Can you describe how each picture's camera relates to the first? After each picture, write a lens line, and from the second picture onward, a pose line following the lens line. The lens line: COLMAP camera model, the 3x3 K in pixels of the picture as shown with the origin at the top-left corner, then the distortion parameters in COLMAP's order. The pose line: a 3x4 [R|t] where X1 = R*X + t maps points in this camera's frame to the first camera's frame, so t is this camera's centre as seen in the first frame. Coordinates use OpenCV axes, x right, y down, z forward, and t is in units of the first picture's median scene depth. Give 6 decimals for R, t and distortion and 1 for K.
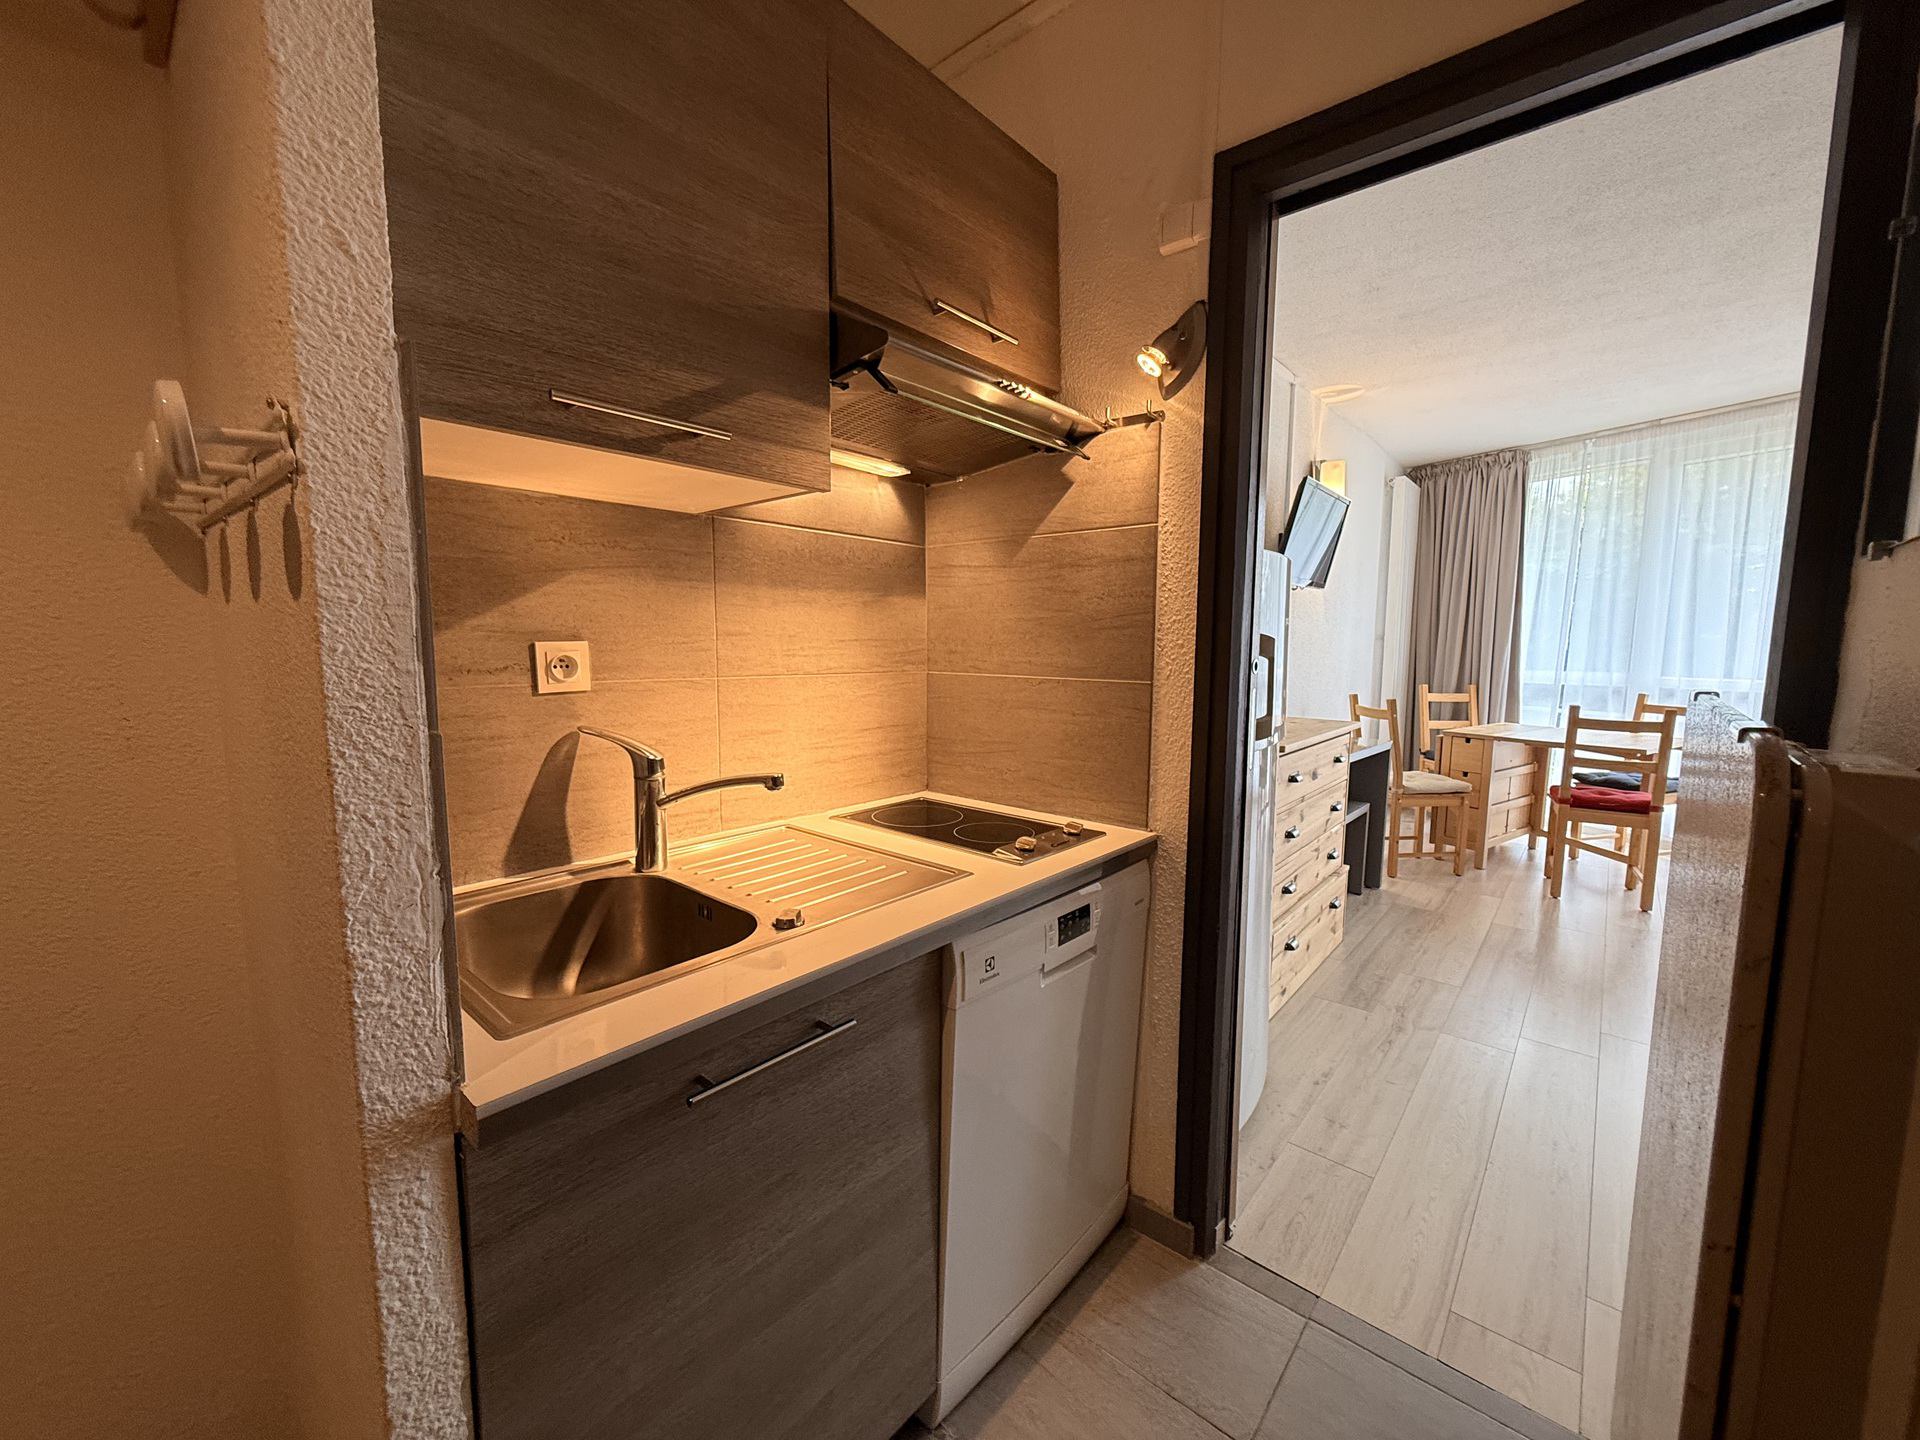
lens RADIAL K [[762.7, 0, 960.2], [0, 762.7, 724.1], [0, 0, 1]] dist [-0.004092, 0.000118]
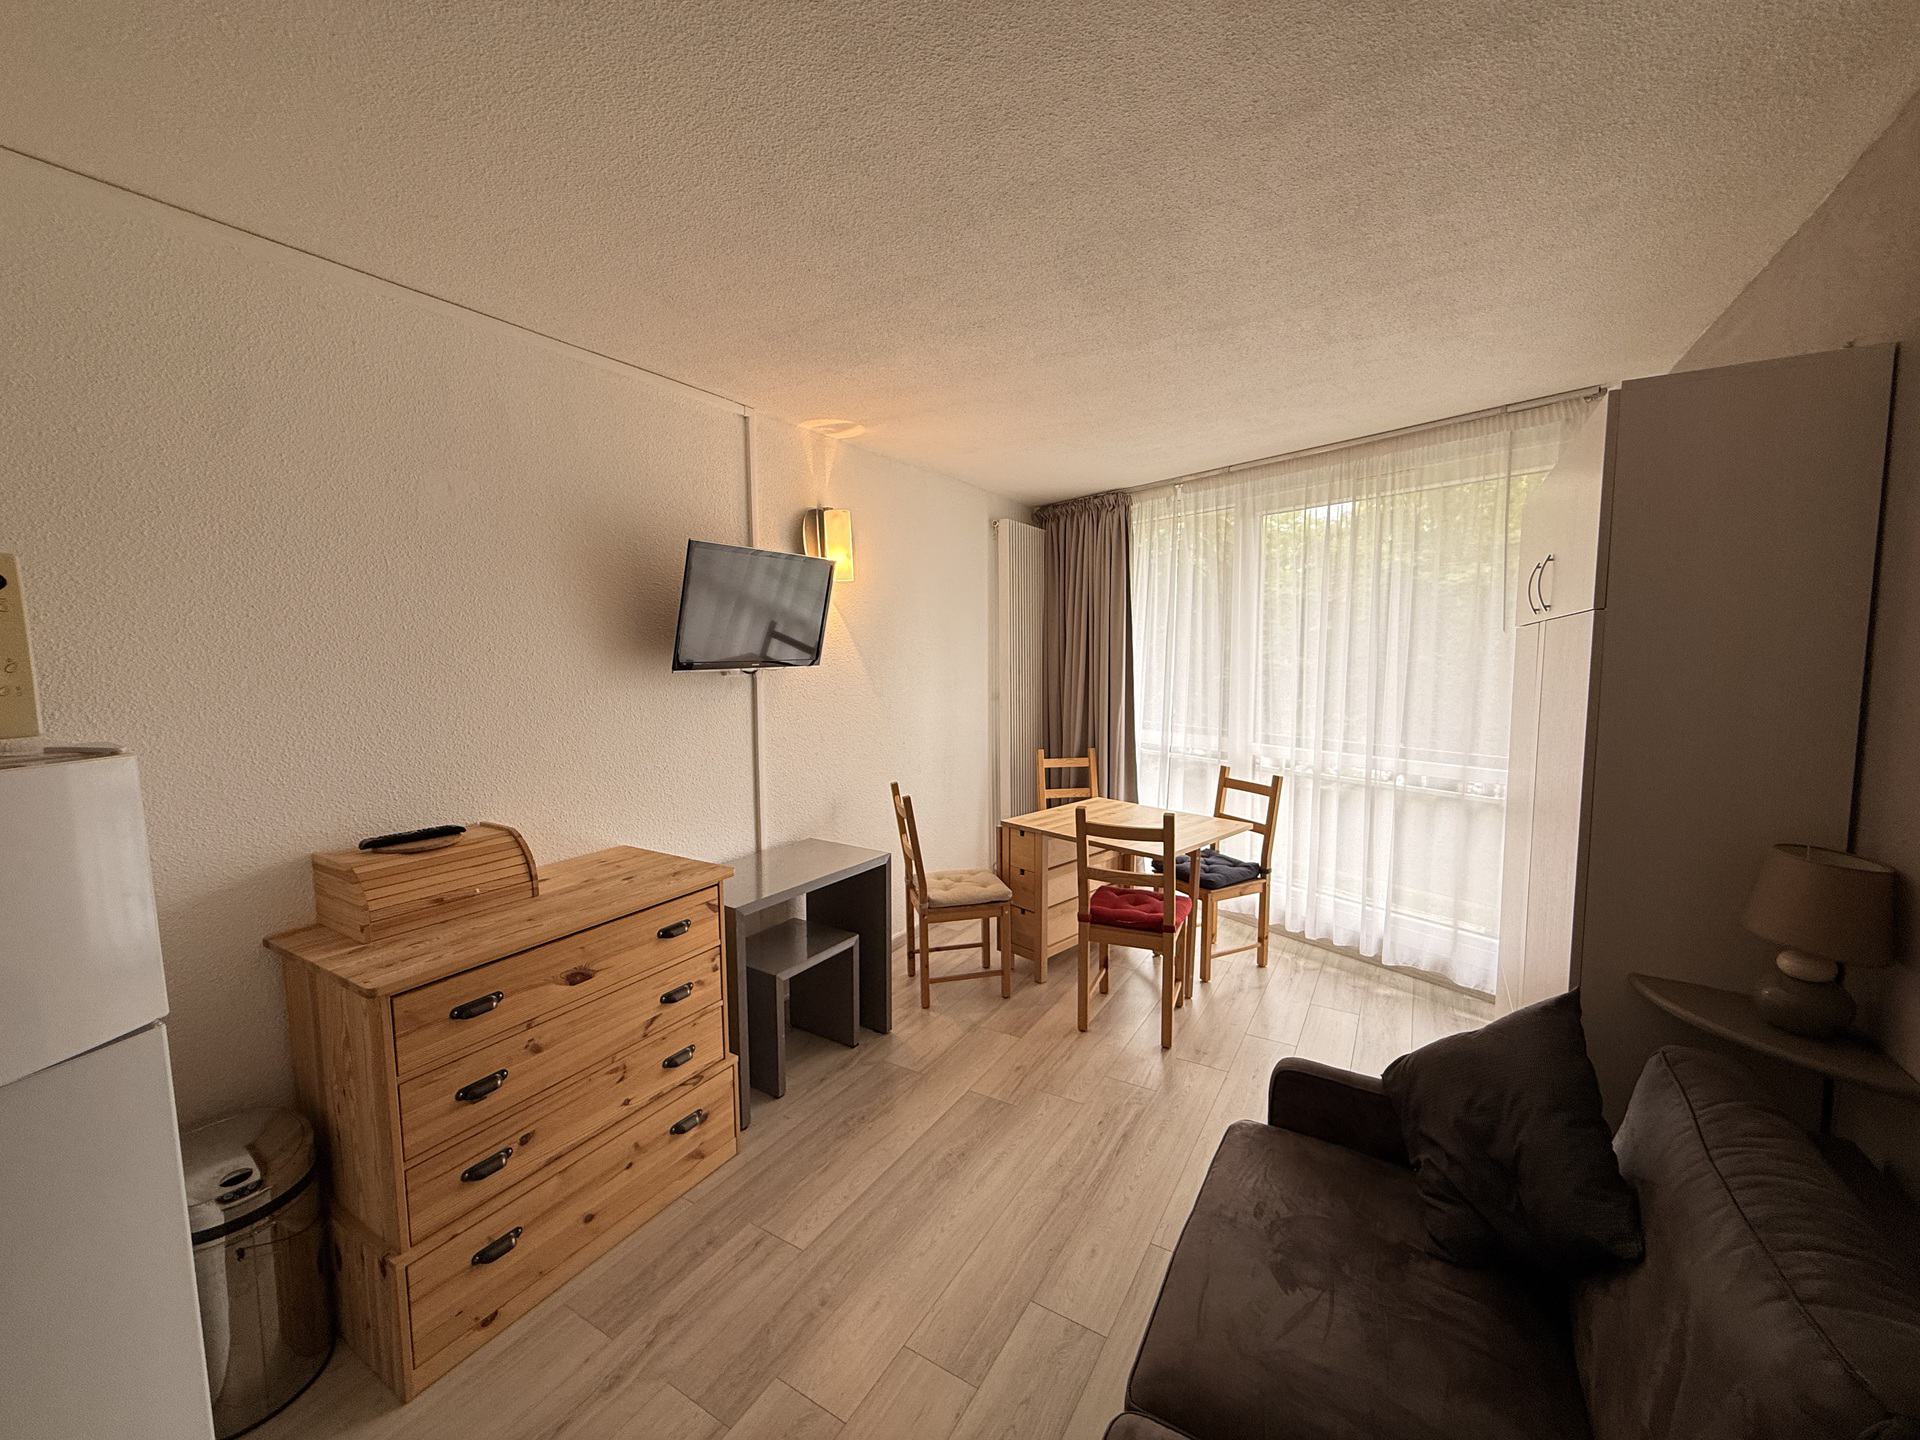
lens RADIAL K [[762.7, 0, 957.1], [0, 762.7, 716.5], [0, 0, 1]] dist [-0.004092, 0.000118]
pose [[0.986851, -0.027297, 0.159308, 0.426268], [0.030391, 0.999393, -0.017020, -0.091027], [-0.158747, 0.021638, 0.987082, 0.147421]]
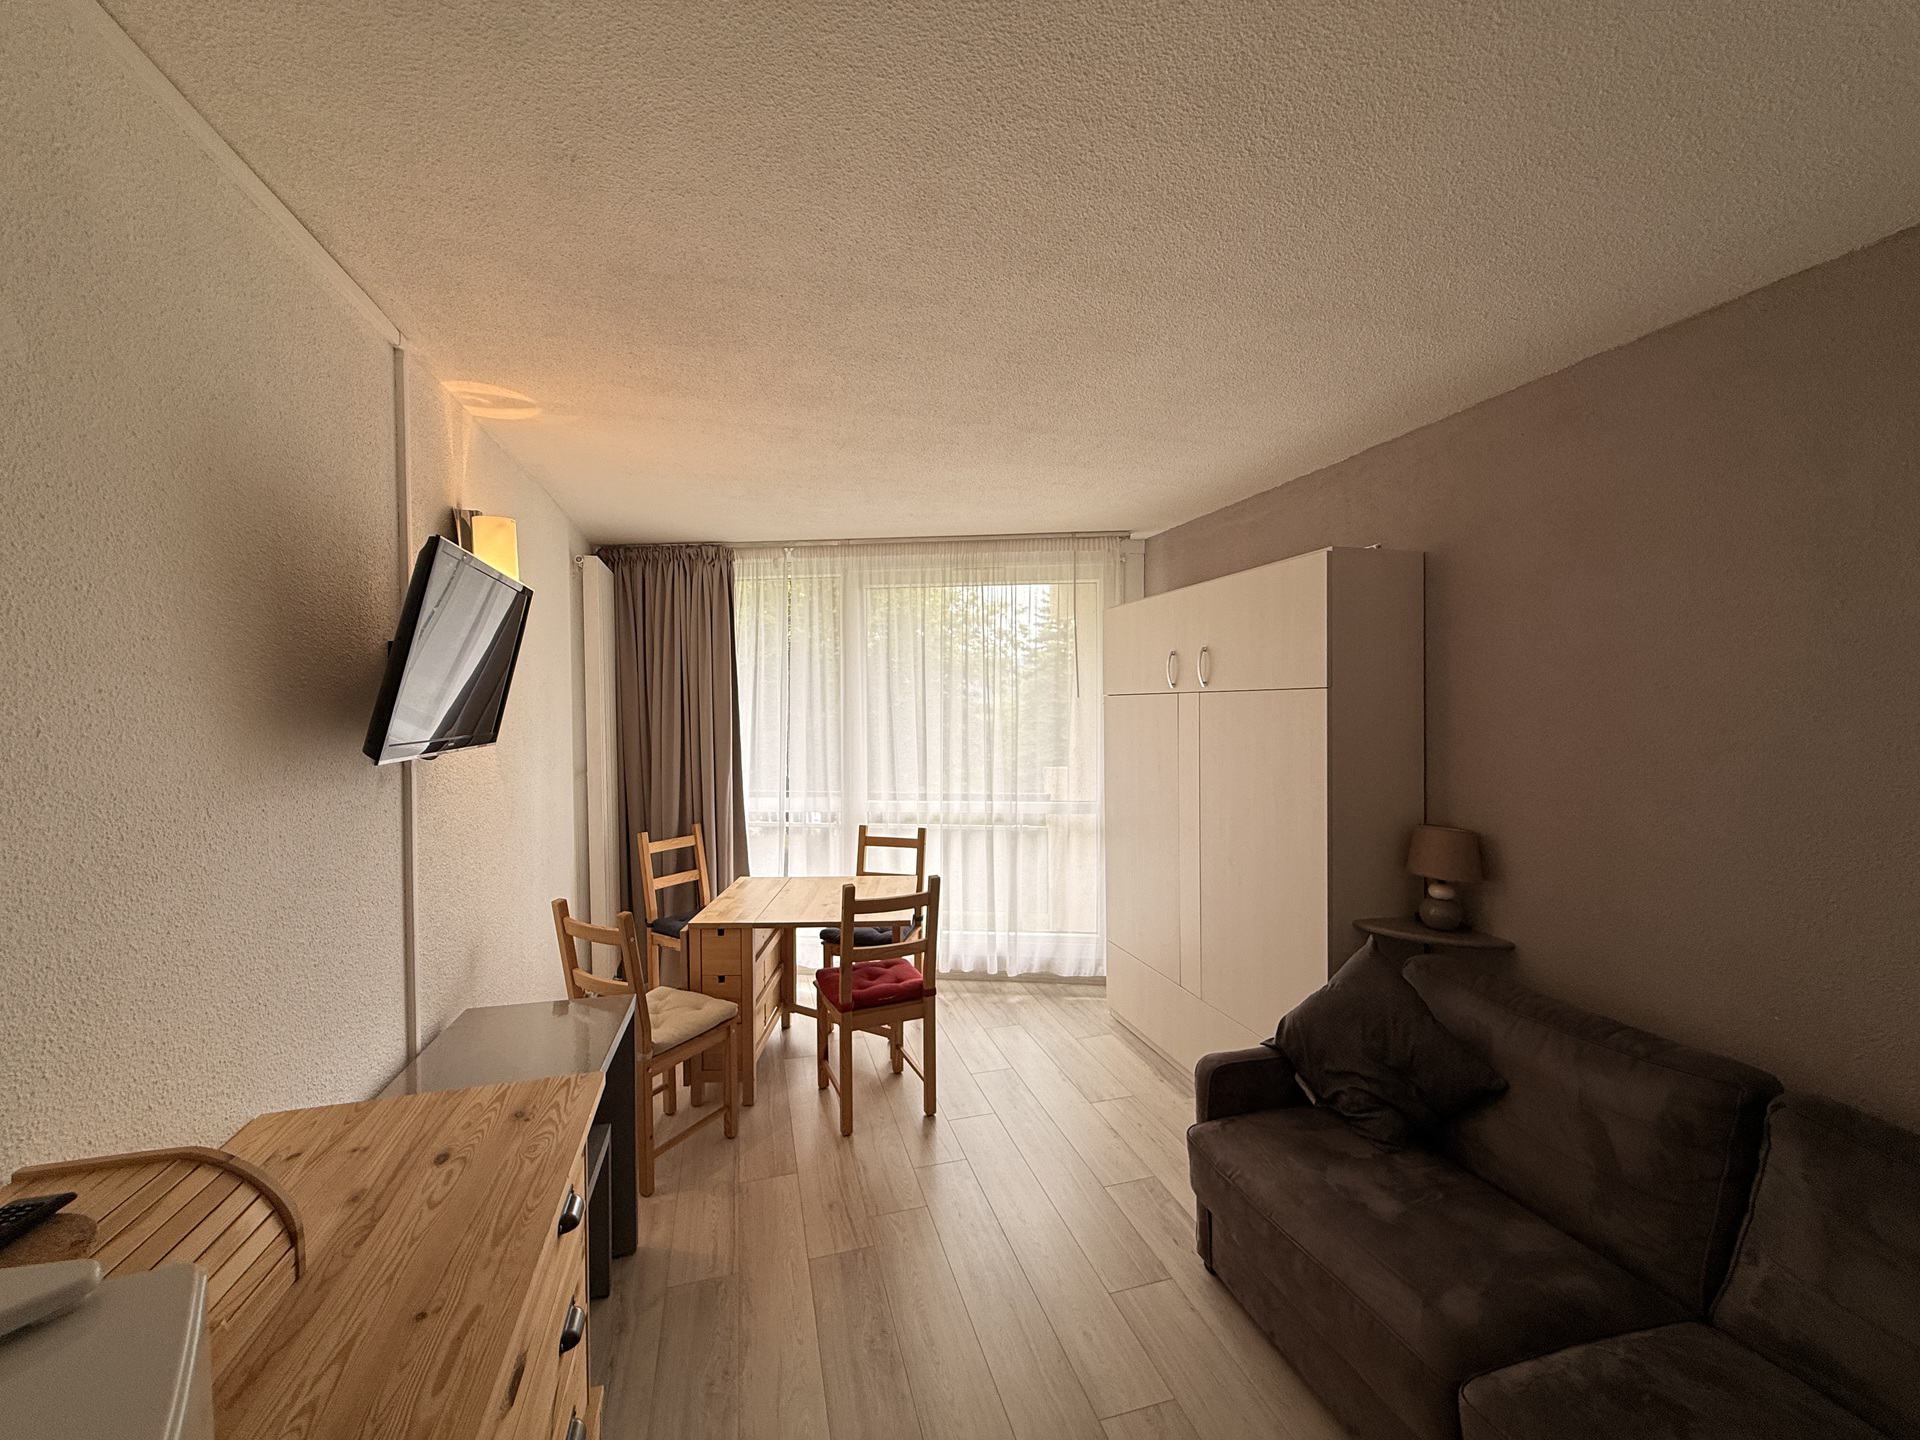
lens RADIAL K [[762.7, 0, 951.9], [0, 762.7, 716.1], [0, 0, 1]] dist [-0.004092, 0.000118]
pose [[0.551890, -0.025059, 0.833541, 0.175198], [0.101561, 0.994128, -0.037357, -0.124017], [-0.827710, 0.105272, 0.551194, 0.368162]]
